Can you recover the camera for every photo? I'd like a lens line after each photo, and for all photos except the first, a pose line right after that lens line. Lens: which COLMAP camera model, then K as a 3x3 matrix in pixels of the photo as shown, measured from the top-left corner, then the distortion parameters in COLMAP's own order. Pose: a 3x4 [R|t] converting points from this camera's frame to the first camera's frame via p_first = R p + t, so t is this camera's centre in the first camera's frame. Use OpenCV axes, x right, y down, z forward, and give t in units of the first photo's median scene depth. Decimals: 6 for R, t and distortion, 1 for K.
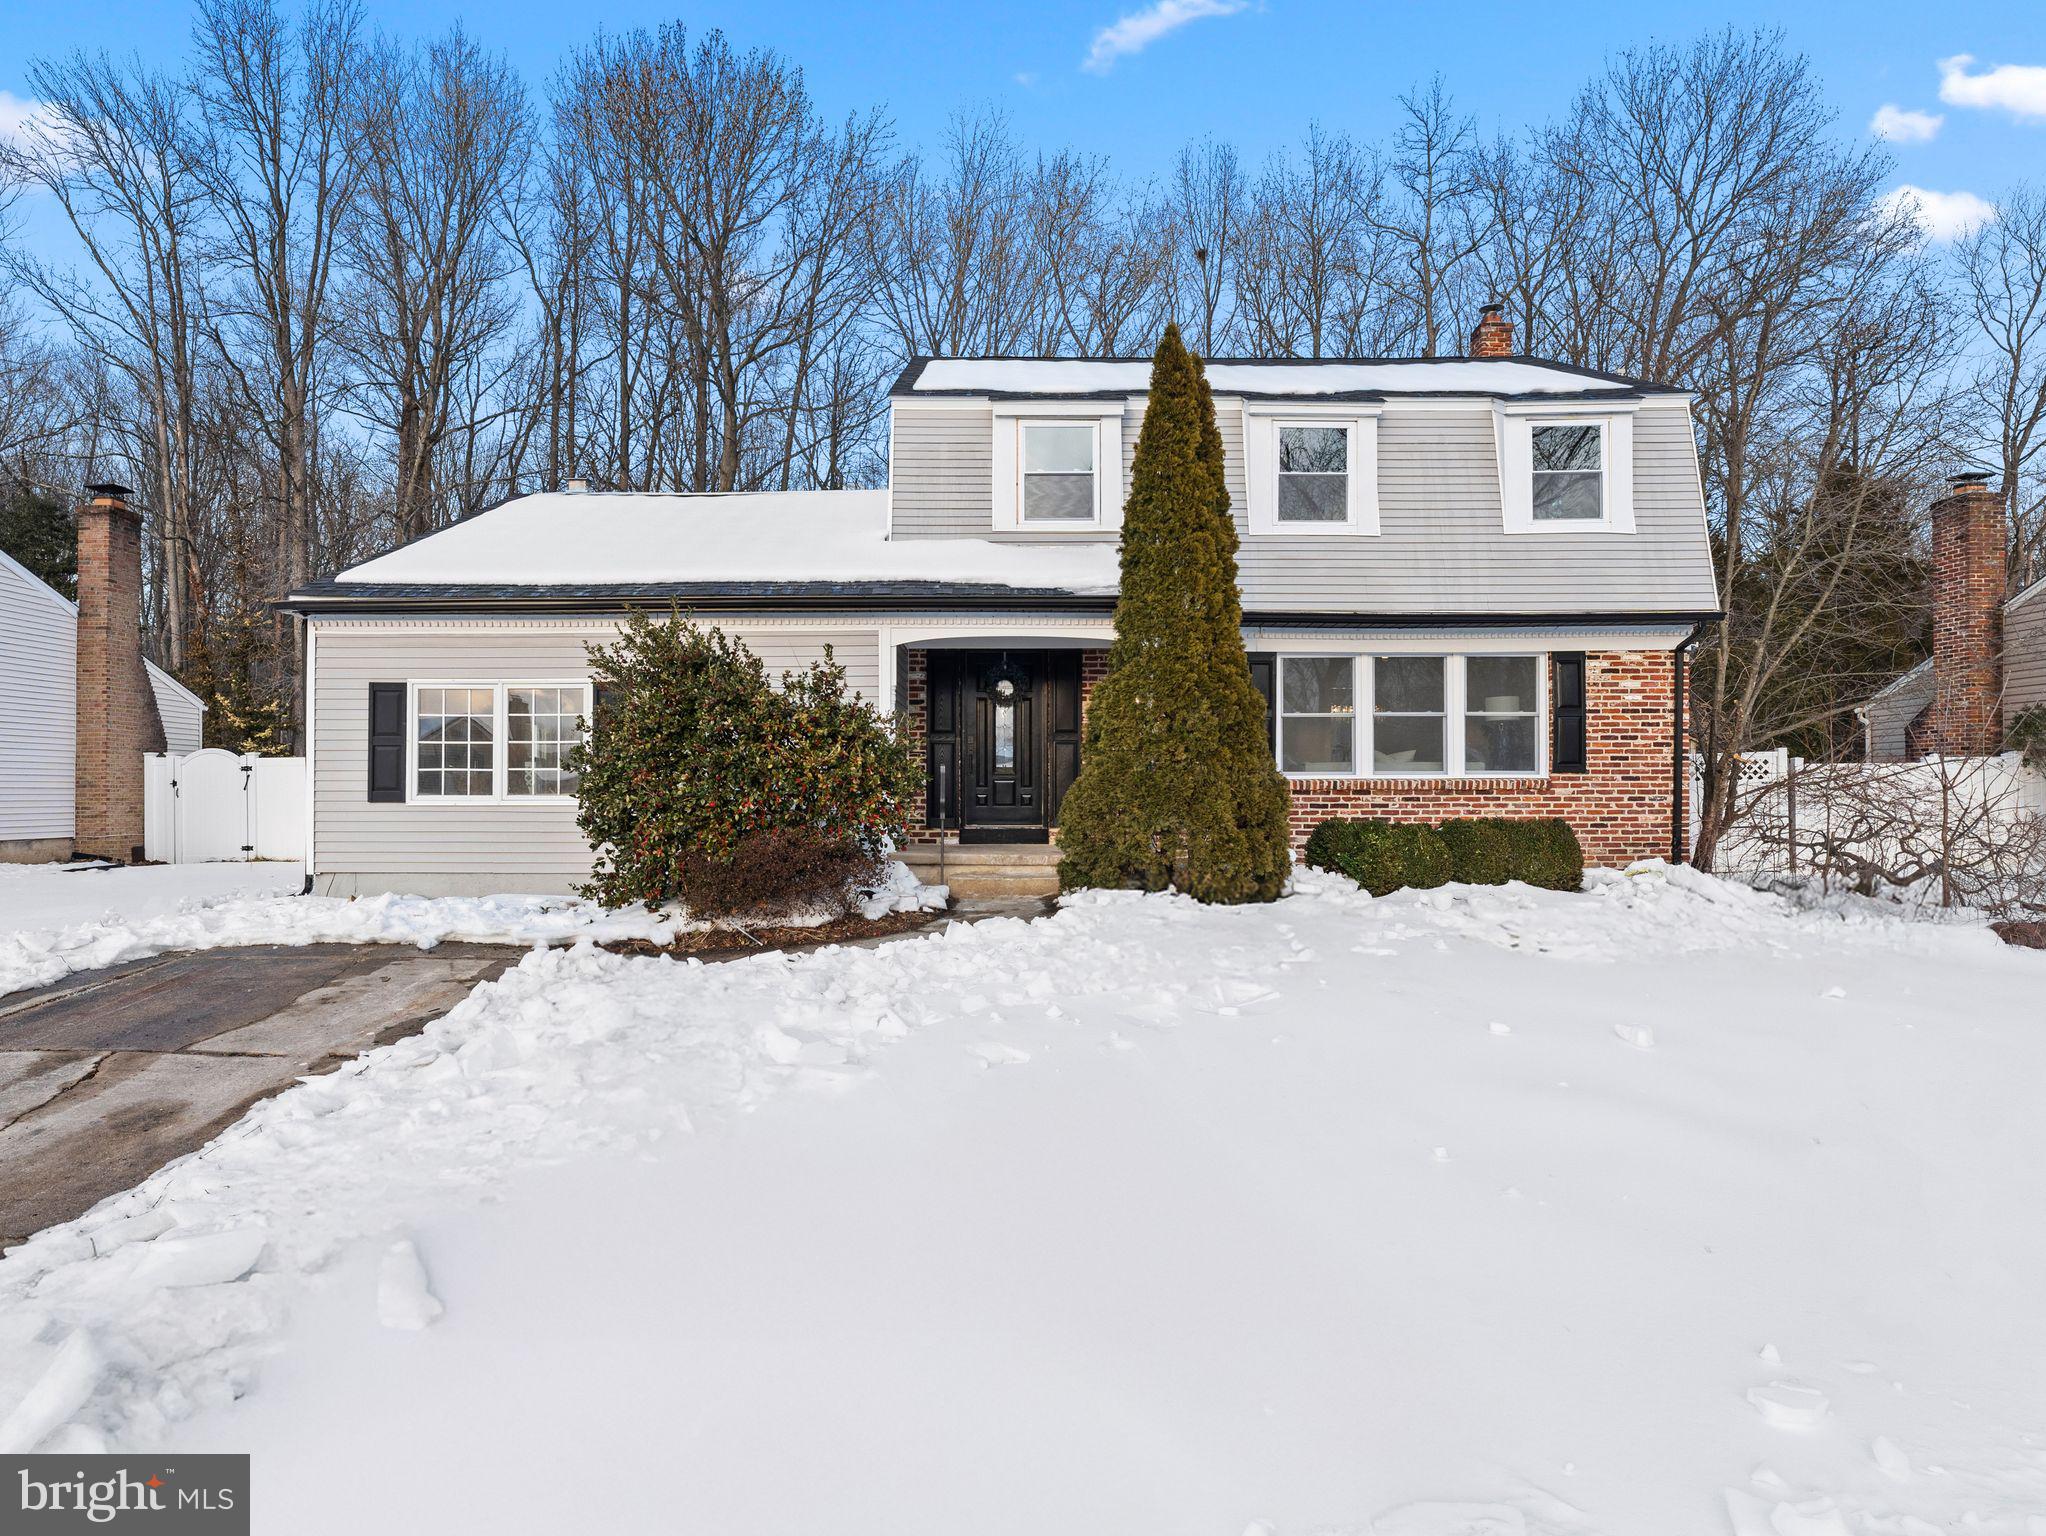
lens RADIAL K [[1279.8, 0, 970.1], [0, 1279.8, 719.2], [0, 0, 1]] dist [-0.000611, -0.000637]
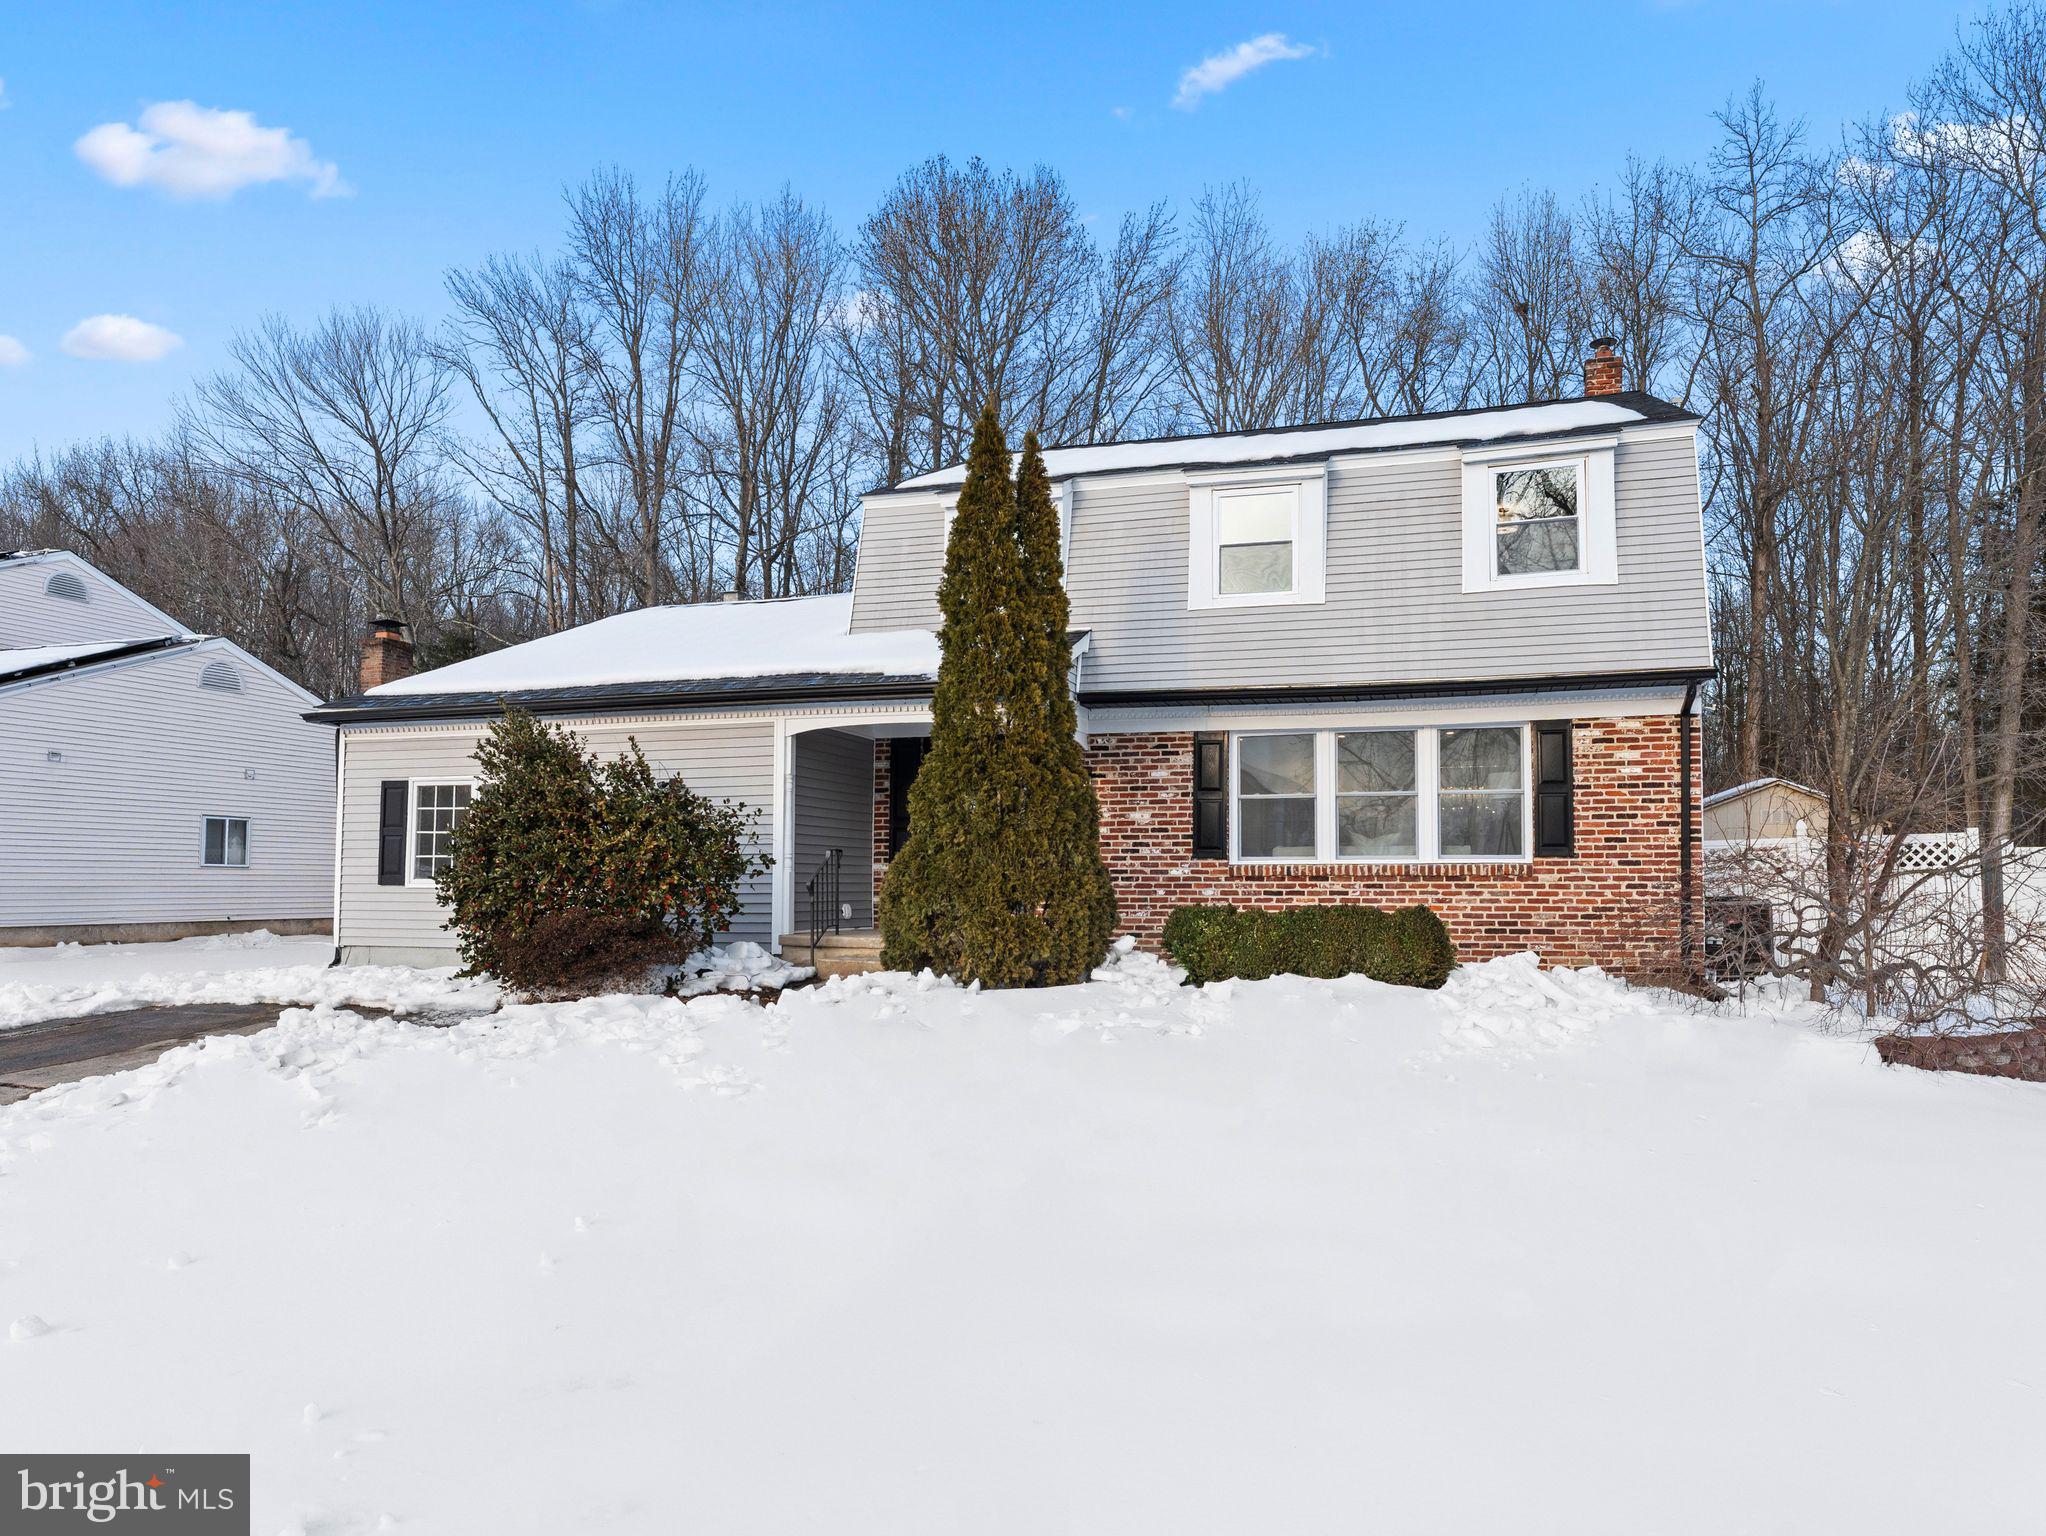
lens RADIAL K [[1279.5, 0, 1023.0], [0, 1279.5, 768.0], [0, 0, 1]] dist [-0.002179, -0.001534]
pose [[0.960717, -0.022376, -0.276627, 0.360414], [0.012758, 0.999252, -0.036519, 0.008164], [0.277237, 0.031555, 0.960283, 0.045088]]
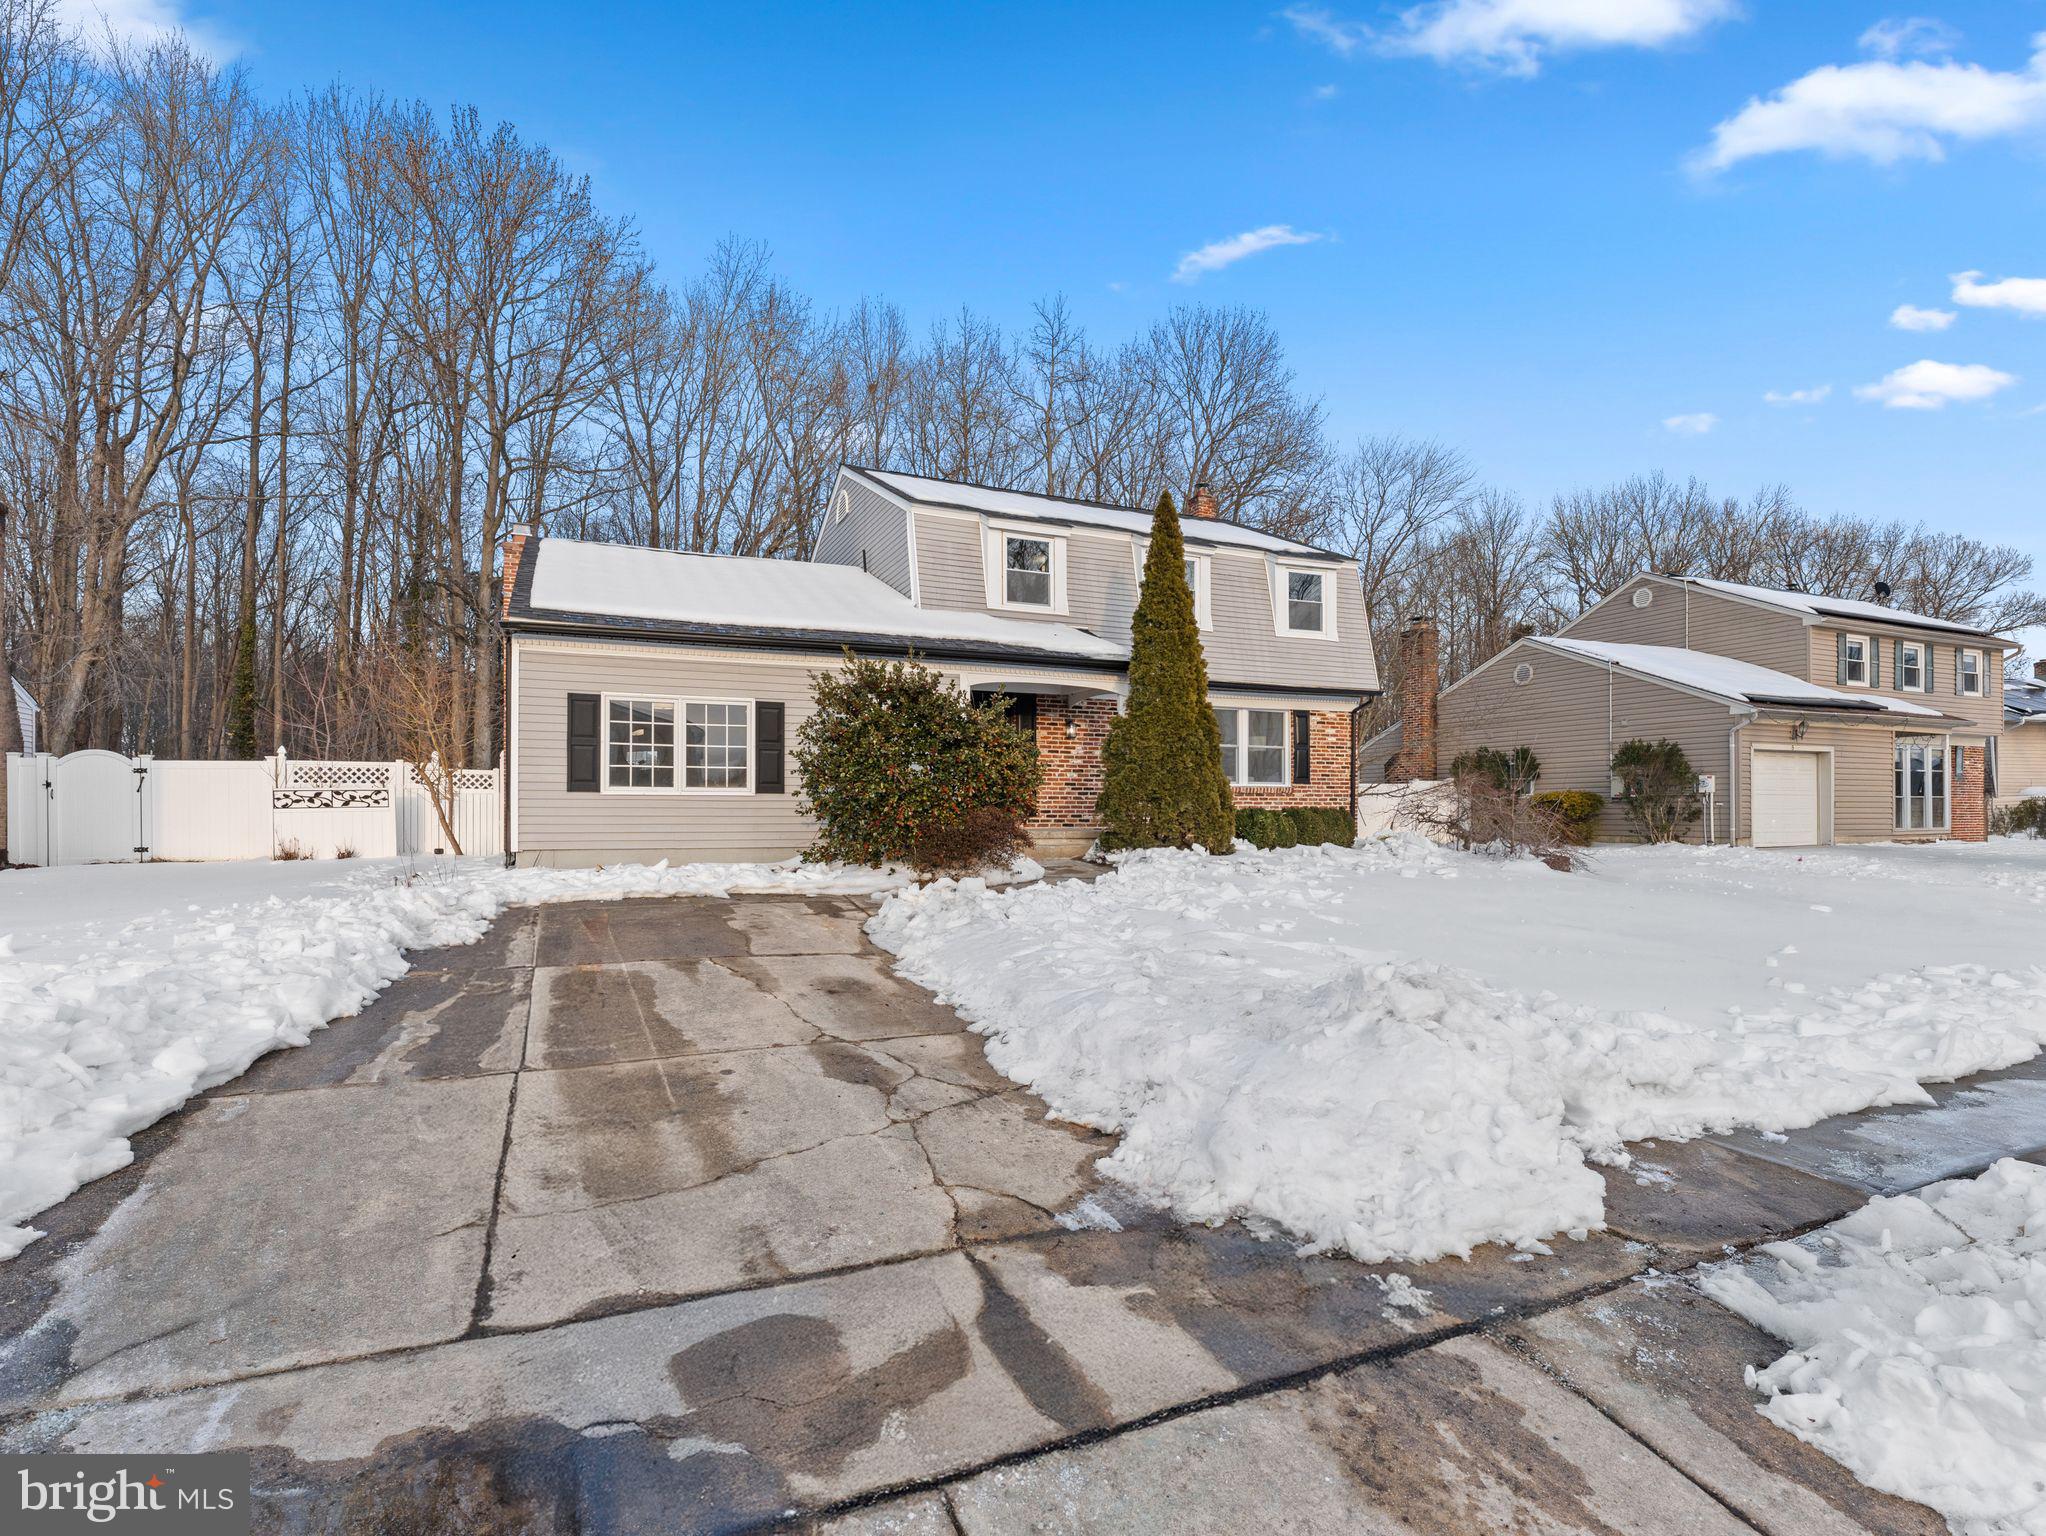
lens RADIAL K [[1078.9, 0, 1021.3], [0, 1078.9, 743.1], [0, 0, 1]] dist [-0.001285, -0.000920]
pose [[0.897570, 0.029673, 0.439873, -0.471350], [-0.023823, 0.999539, -0.018817, 0.024659], [-0.440229, 0.006410, 0.897863, -0.093082]]
